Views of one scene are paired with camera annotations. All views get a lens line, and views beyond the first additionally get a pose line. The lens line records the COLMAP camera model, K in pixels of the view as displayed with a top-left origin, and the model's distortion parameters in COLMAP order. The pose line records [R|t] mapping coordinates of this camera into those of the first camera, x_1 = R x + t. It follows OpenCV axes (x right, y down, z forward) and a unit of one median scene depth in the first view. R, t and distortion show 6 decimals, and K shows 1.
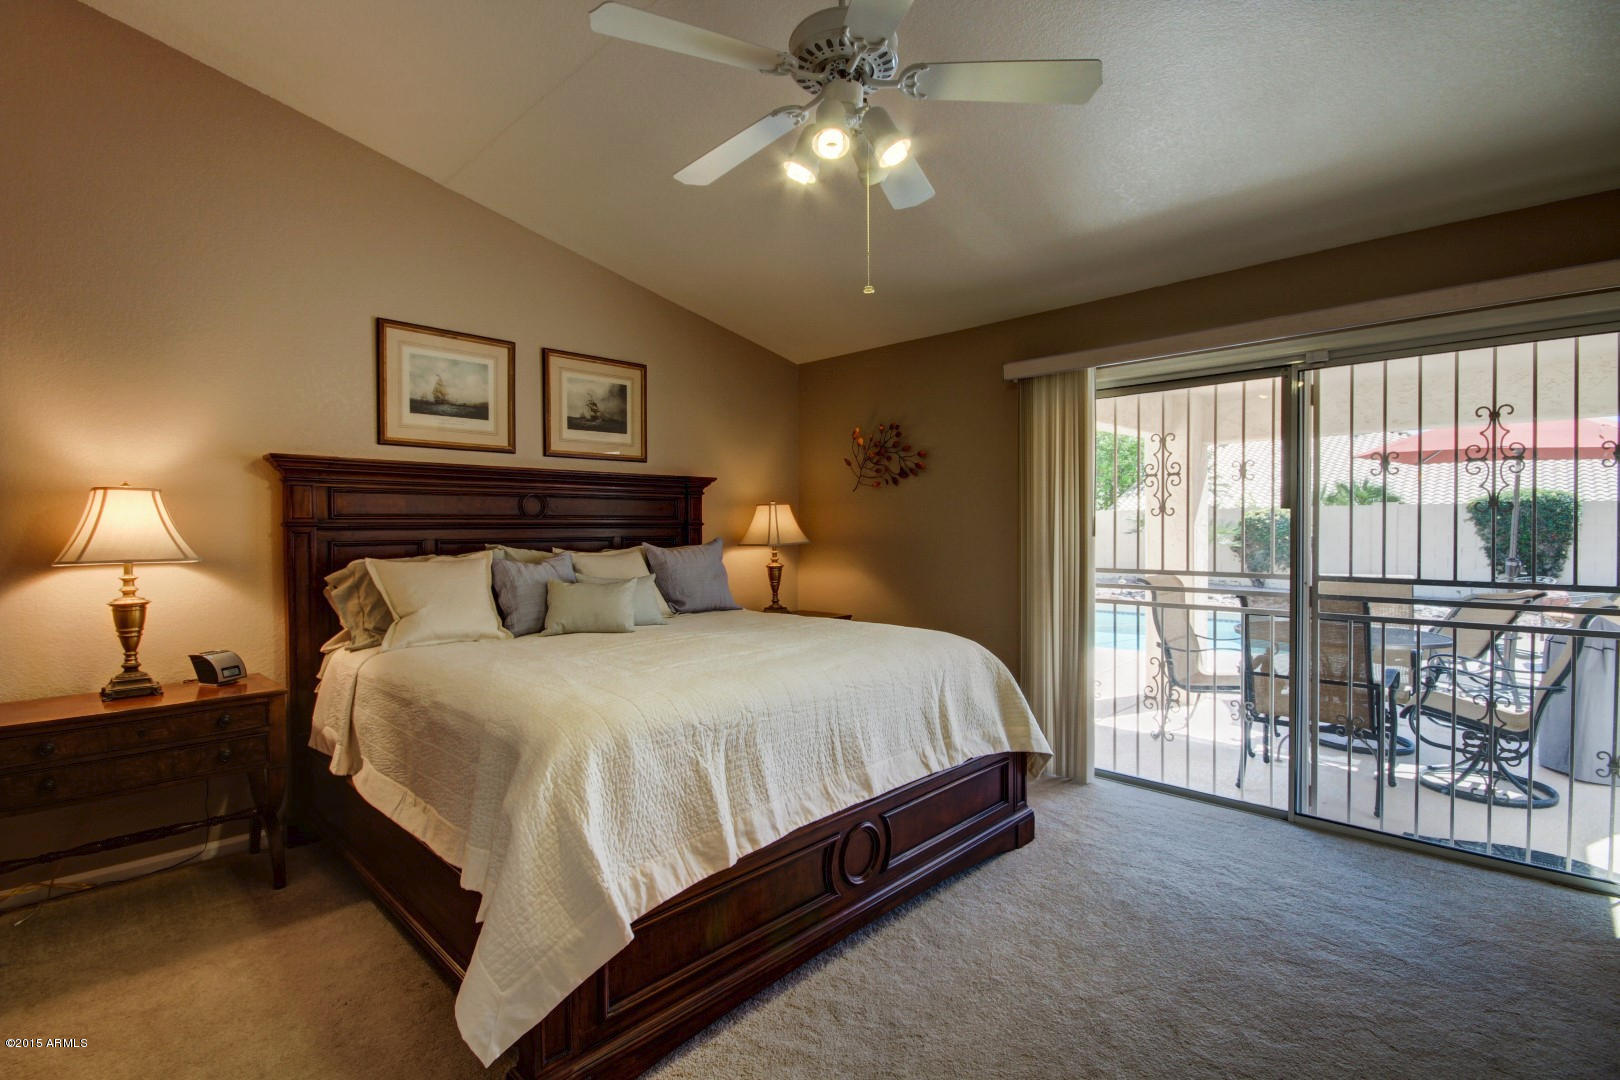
lens RADIAL K [[753.6, 0, 810.7], [0, 753.6, 542.0], [0, 0, 1]] dist [-0.002825, -0.000805]
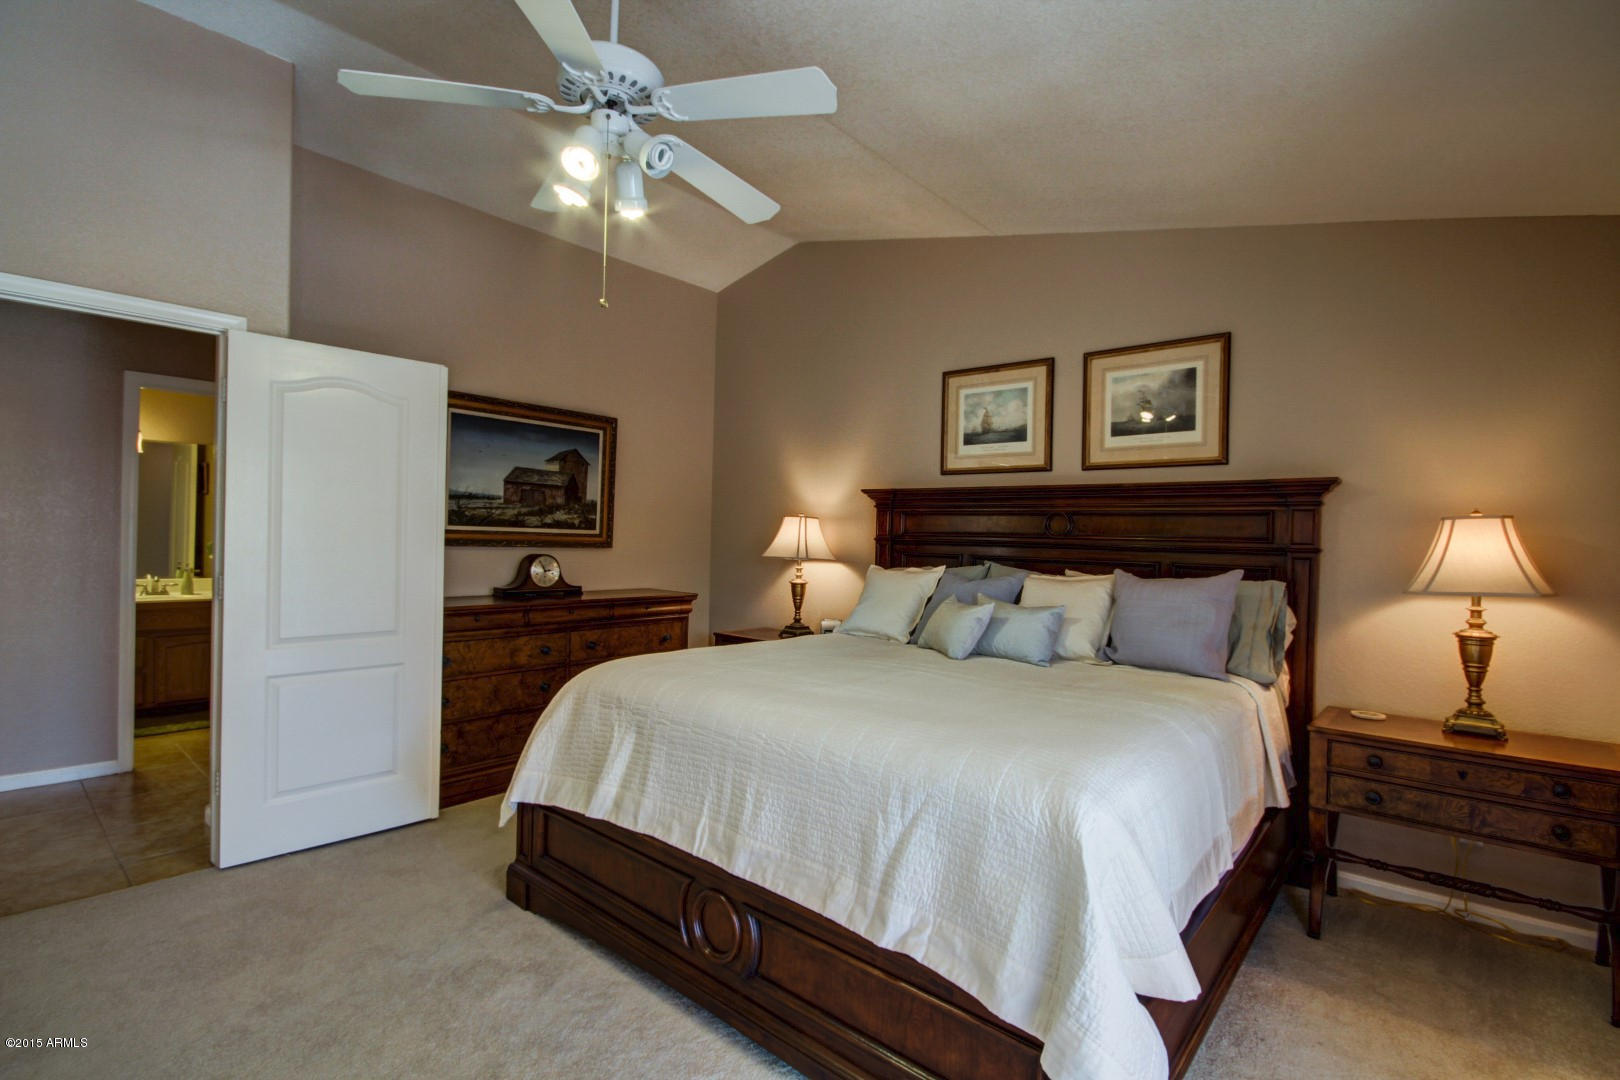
lens RADIAL K [[753.6, 0, 806.1], [0, 753.6, 532.4], [0, 0, 1]] dist [-0.002825, -0.000805]
pose [[0.054423, -0.003920, -0.998510, 0.561916], [-0.053486, 0.998545, -0.006835, -0.014971], [0.997084, 0.053778, 0.054135, 0.637895]]
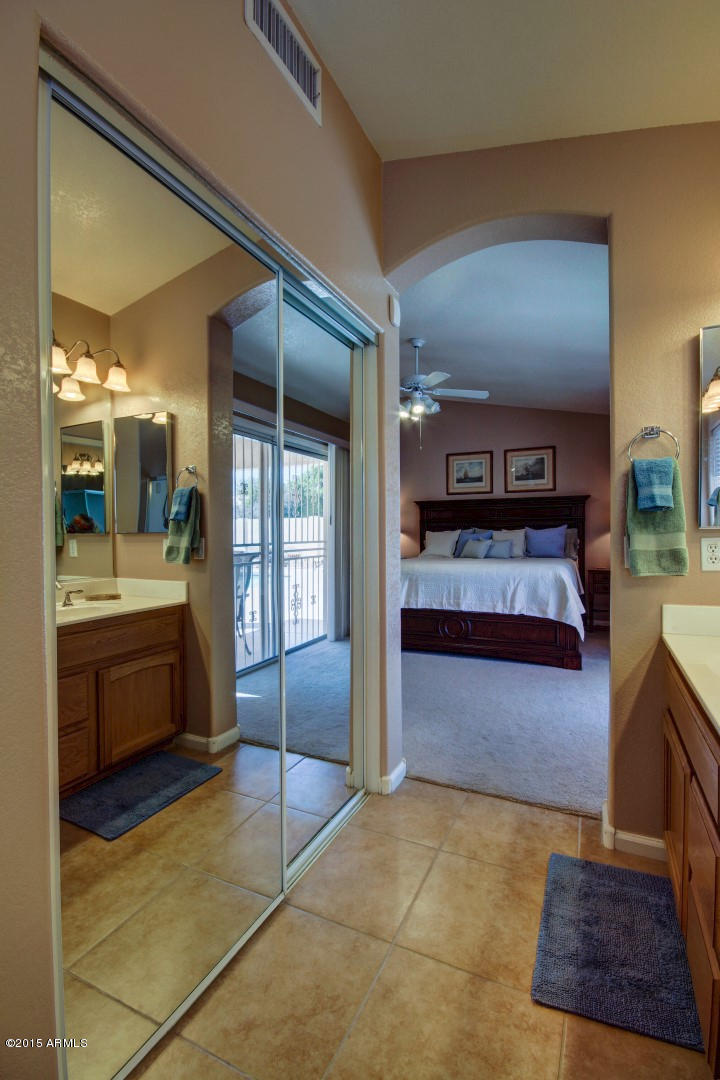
lens RADIAL K [[502.4, 0, 362.3], [0, 502.4, 537.1], [0, 0, 1]] dist [-0.002825, -0.000805]
pose [[0.319389, 0.005608, -0.947607, 1.113472], [-0.017863, 0.999840, -0.000104, 0.042342], [0.947455, 0.016960, 0.319438, 0.019628]]
